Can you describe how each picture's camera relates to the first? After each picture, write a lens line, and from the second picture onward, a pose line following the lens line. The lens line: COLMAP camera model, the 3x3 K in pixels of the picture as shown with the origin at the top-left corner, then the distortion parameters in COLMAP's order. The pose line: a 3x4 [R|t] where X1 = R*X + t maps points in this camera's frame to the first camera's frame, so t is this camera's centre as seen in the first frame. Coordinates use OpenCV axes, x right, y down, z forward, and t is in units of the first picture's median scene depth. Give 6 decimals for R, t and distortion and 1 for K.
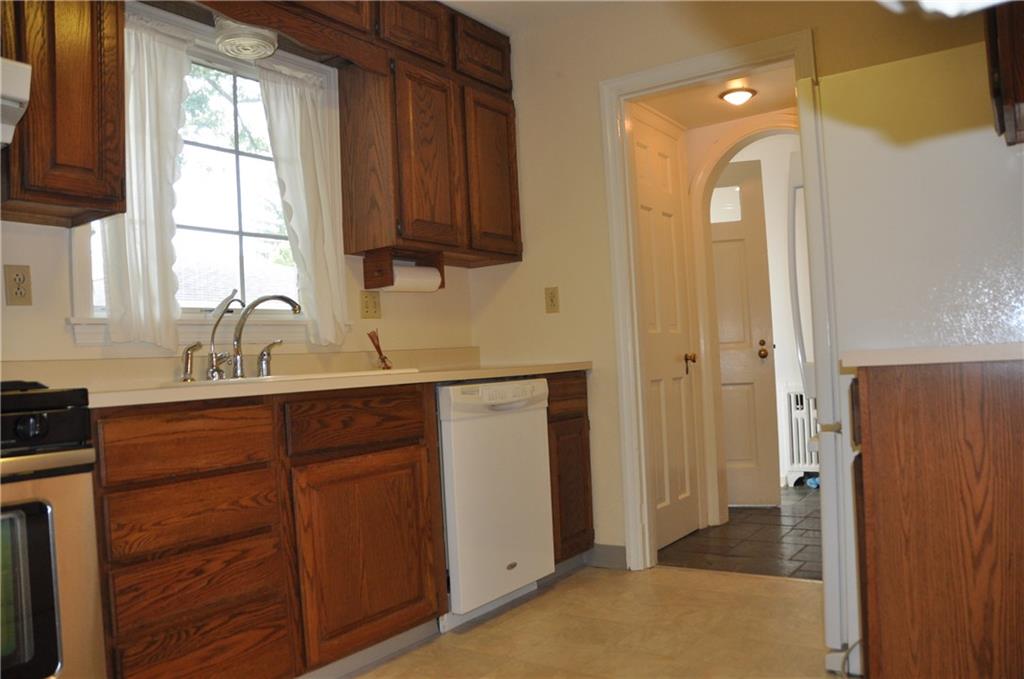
lens RADIAL K [[805.9, 0, 512.7], [0, 805.9, 341.7], [0, 0, 1]] dist [-0.135509, 0.074002]
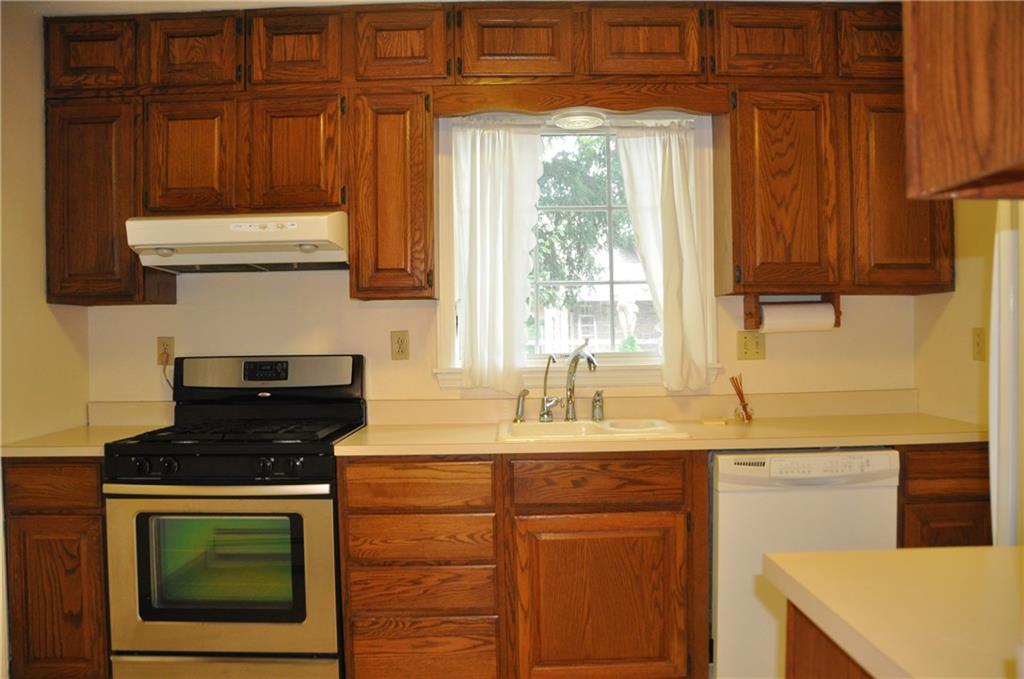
lens RADIAL K [[805.9, 0, 508.9], [0, 805.9, 342.4], [0, 0, 1]] dist [-0.135509, 0.074002]
pose [[0.569883, 0.054613, -0.819909, 0.627236], [0.005465, 0.997515, 0.070242, -0.167853], [0.821708, -0.044510, 0.568168, 0.306059]]
